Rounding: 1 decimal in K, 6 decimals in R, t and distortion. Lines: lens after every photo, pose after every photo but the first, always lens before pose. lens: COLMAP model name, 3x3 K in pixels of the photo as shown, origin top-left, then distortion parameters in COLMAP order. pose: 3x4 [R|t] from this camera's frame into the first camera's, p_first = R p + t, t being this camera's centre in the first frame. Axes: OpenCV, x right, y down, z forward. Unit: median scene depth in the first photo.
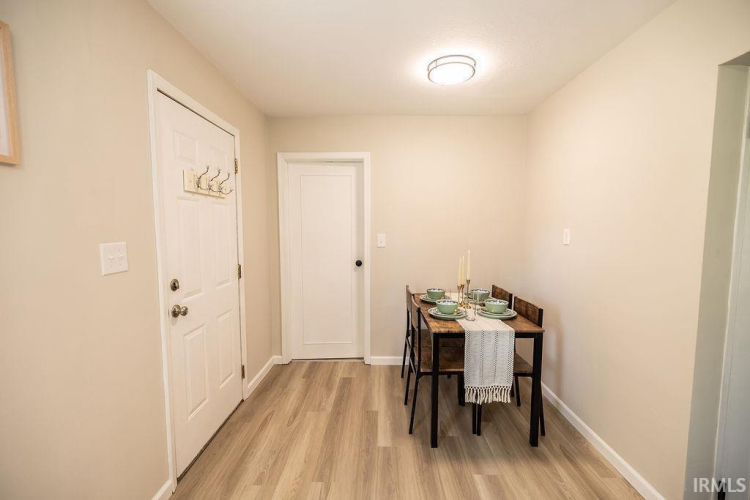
lens RADIAL K [[320.4, 0, 378.1], [0, 320.4, 252.4], [0, 0, 1]] dist [0.001195, 0.000300]
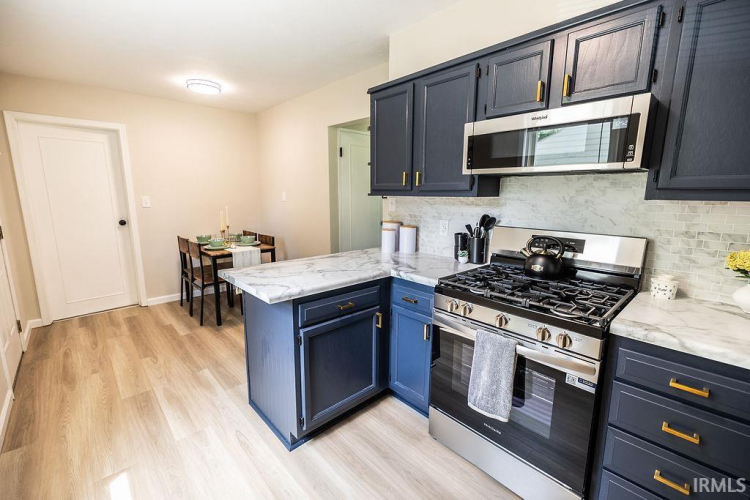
lens RADIAL K [[320.4, 0, 370.1], [0, 320.4, 250.1], [0, 0, 1]] dist [0.001195, 0.000300]
pose [[0.727498, -0.115912, 0.676248, -0.262692], [0.051754, 0.992089, 0.114372, 0.059273], [-0.684155, -0.048206, 0.727741, -0.560916]]
